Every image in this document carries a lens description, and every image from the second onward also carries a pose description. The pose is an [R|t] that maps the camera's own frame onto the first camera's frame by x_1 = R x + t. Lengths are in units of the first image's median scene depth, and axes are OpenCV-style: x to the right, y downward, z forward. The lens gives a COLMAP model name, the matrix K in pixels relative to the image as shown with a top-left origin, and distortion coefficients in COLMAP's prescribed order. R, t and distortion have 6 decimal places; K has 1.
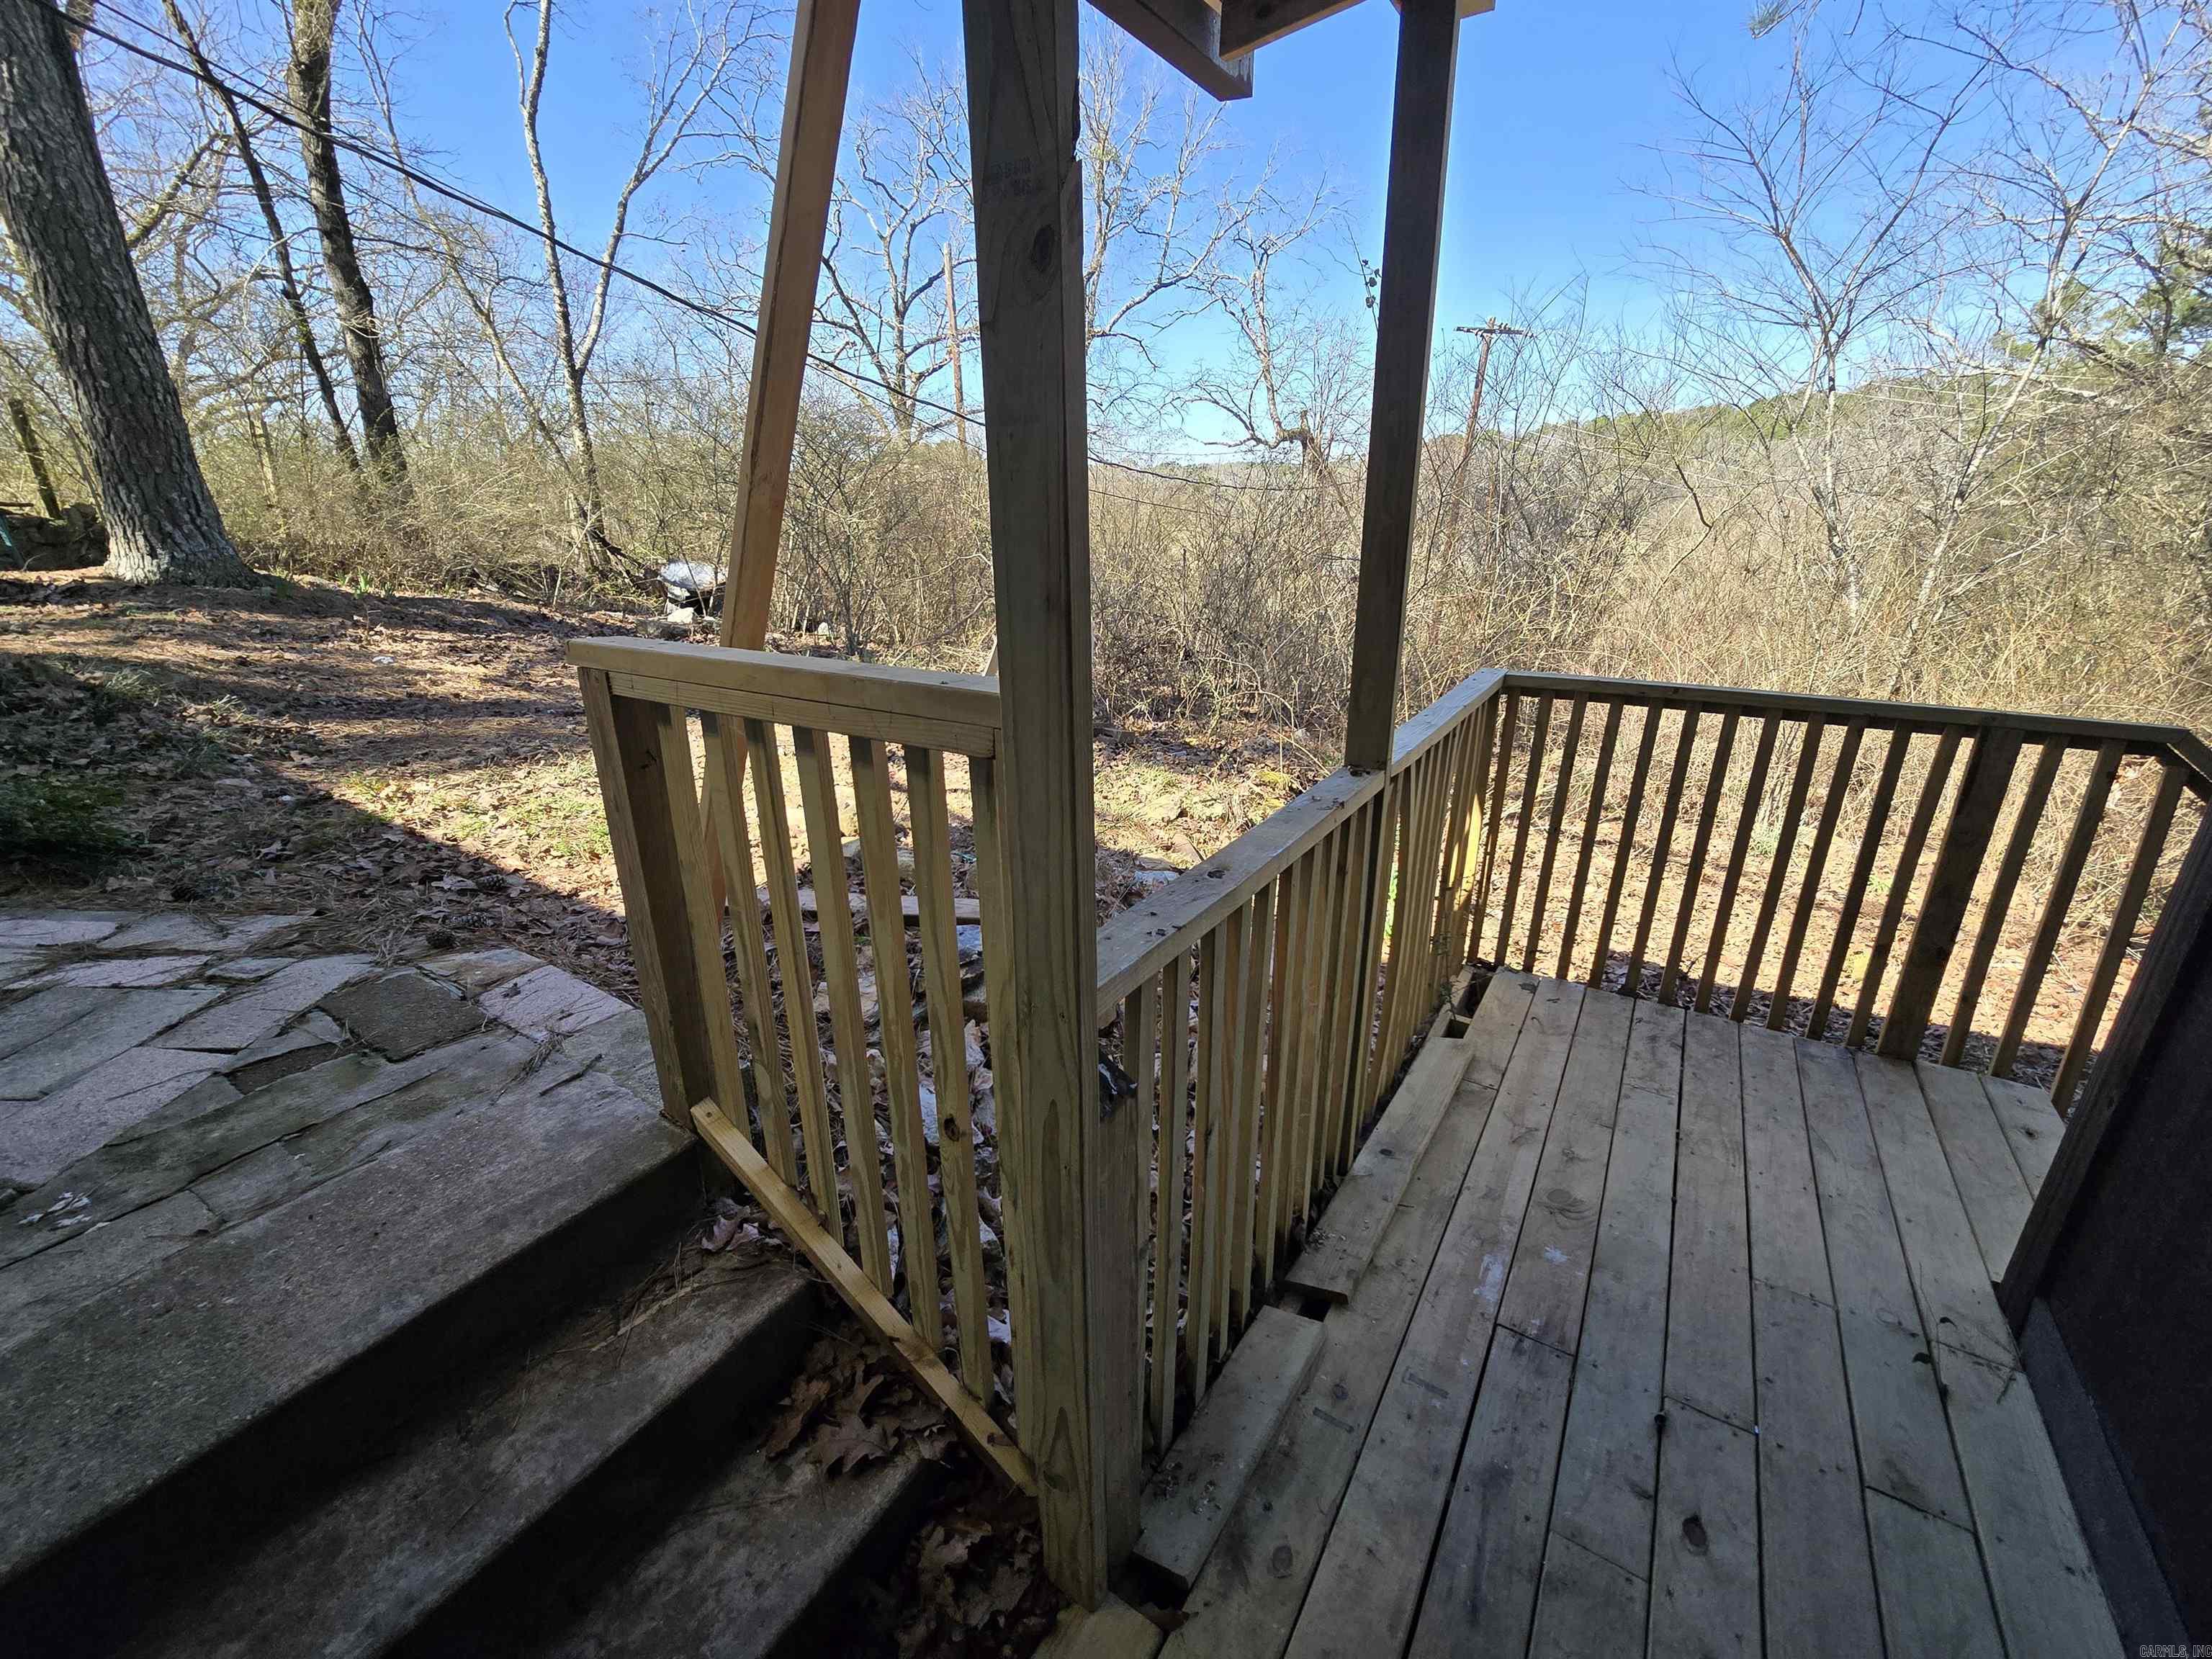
lens RADIAL K [[907.4, 0, 1106.0], [0, 907.4, 829.5], [0, 0, 1]] dist [-0.001852, 0.000332]
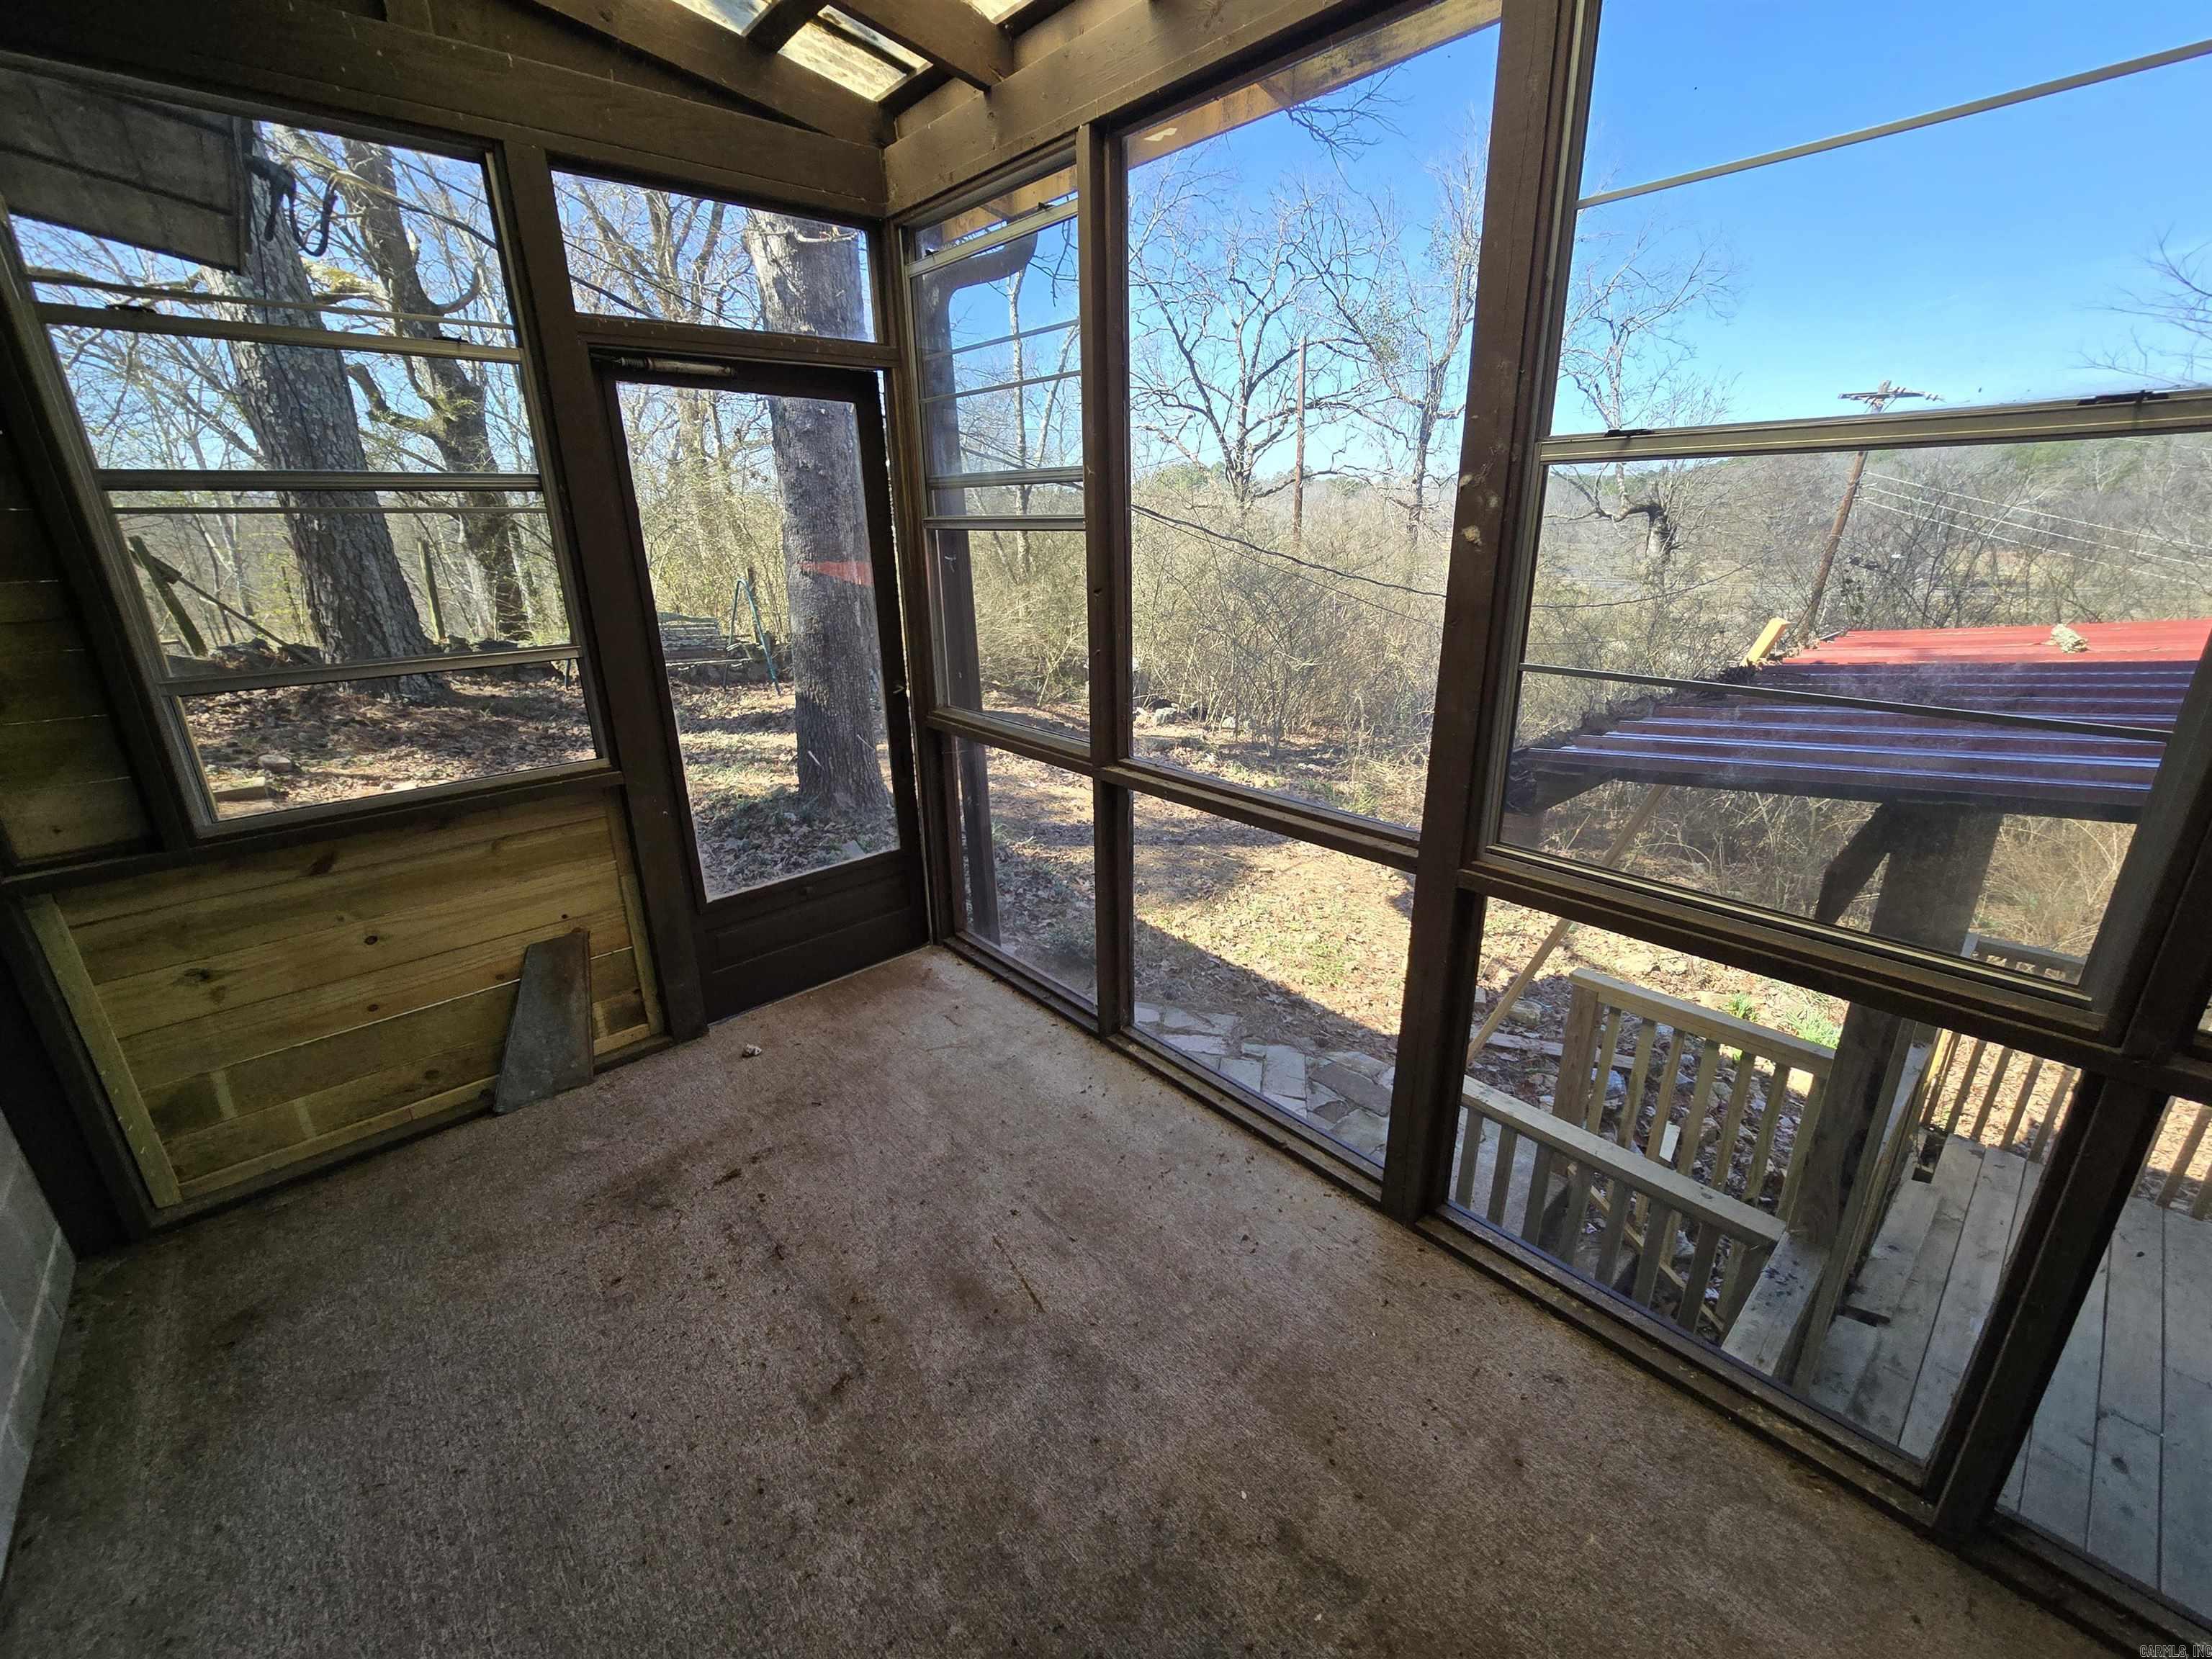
lens RADIAL K [[916.5, 0, 1106.0], [0, 916.5, 829.5], [0, 0, 1]] dist [-0.002417, 0.005804]
pose [[0.964434, 0.080947, -0.251623, -0.566984], [-0.084576, 0.996410, -0.003622, -0.225979], [0.250426, 0.024775, 0.967819, -0.809209]]
